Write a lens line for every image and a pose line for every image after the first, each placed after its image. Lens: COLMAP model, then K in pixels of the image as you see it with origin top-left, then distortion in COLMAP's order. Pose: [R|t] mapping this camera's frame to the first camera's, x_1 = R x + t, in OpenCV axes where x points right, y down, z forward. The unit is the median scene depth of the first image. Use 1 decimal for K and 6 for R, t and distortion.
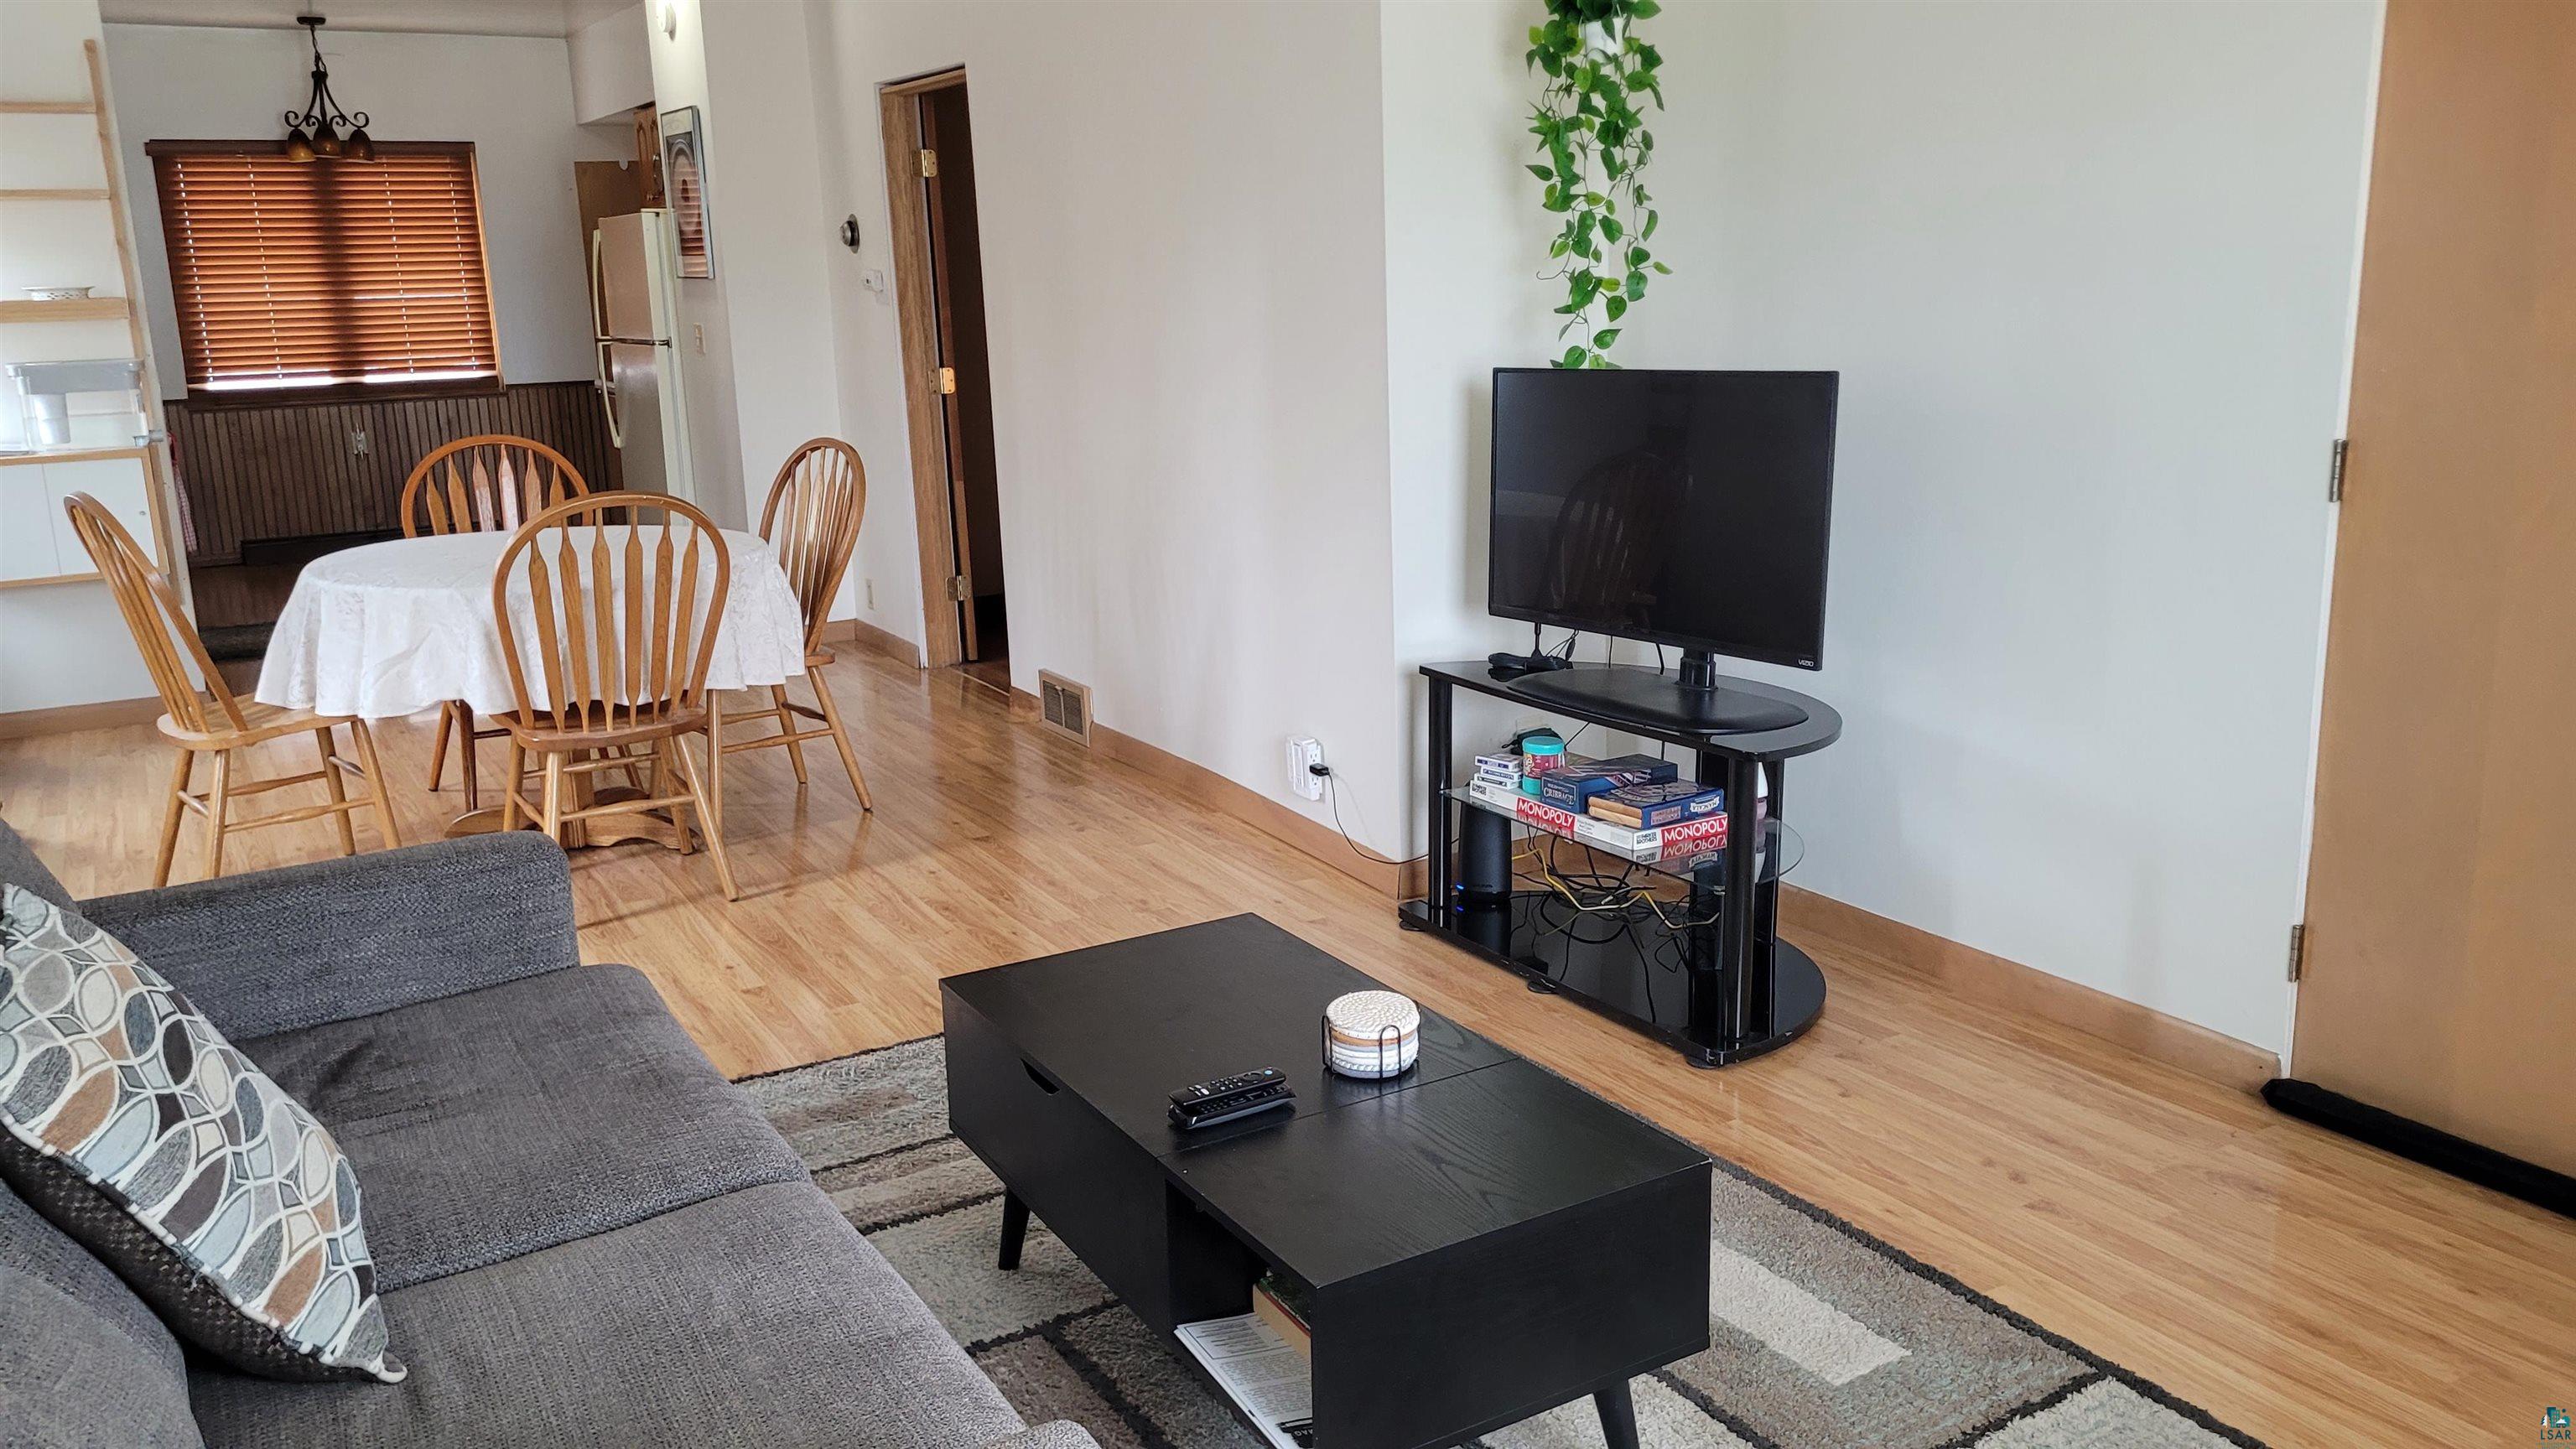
lens RADIAL K [[1946.1, 0, 1293.8], [0, 1946.1, 735.4], [0, 0, 1]] dist [0.003738, -0.003672]
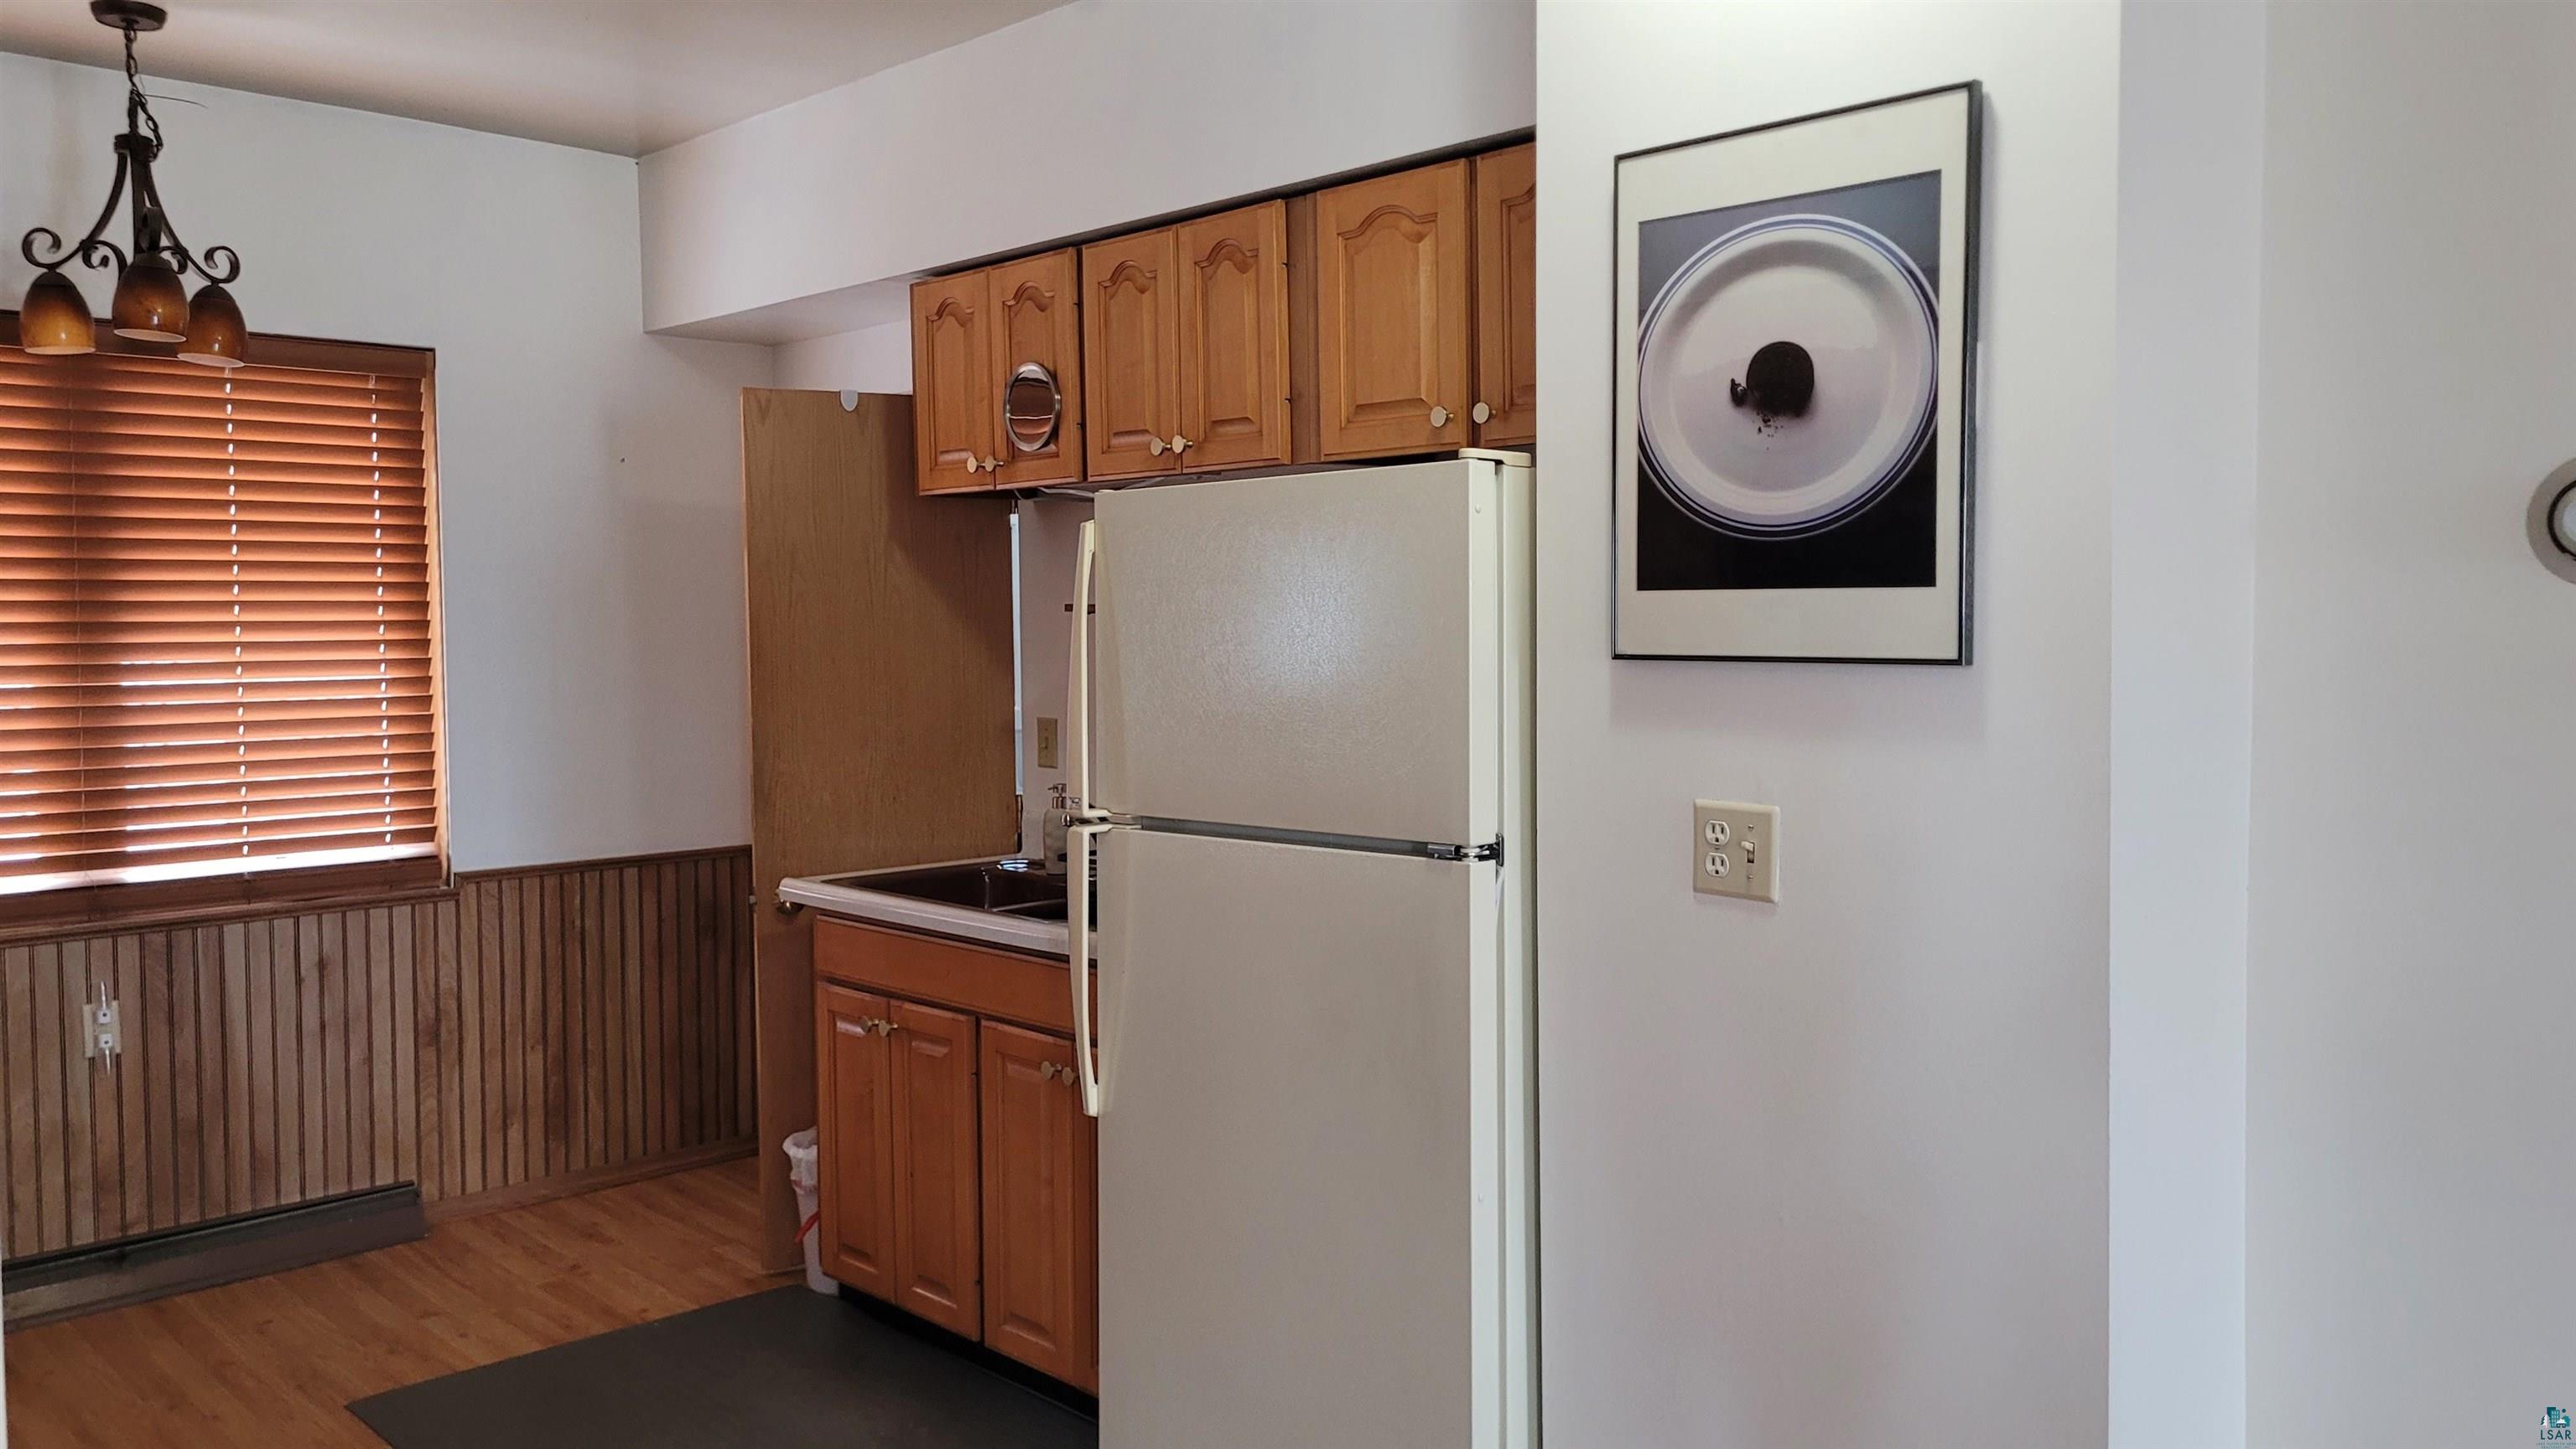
lens RADIAL K [[1946.1, 0, 1286.8], [0, 1946.1, 703.0], [0, 0, 1]] dist [0.003738, -0.003672]
pose [[0.971890, 0.002584, 0.235423, -0.334325], [0.044148, 0.980202, -0.193013, -0.127631], [-0.231261, 0.197981, 0.952534, 0.538559]]
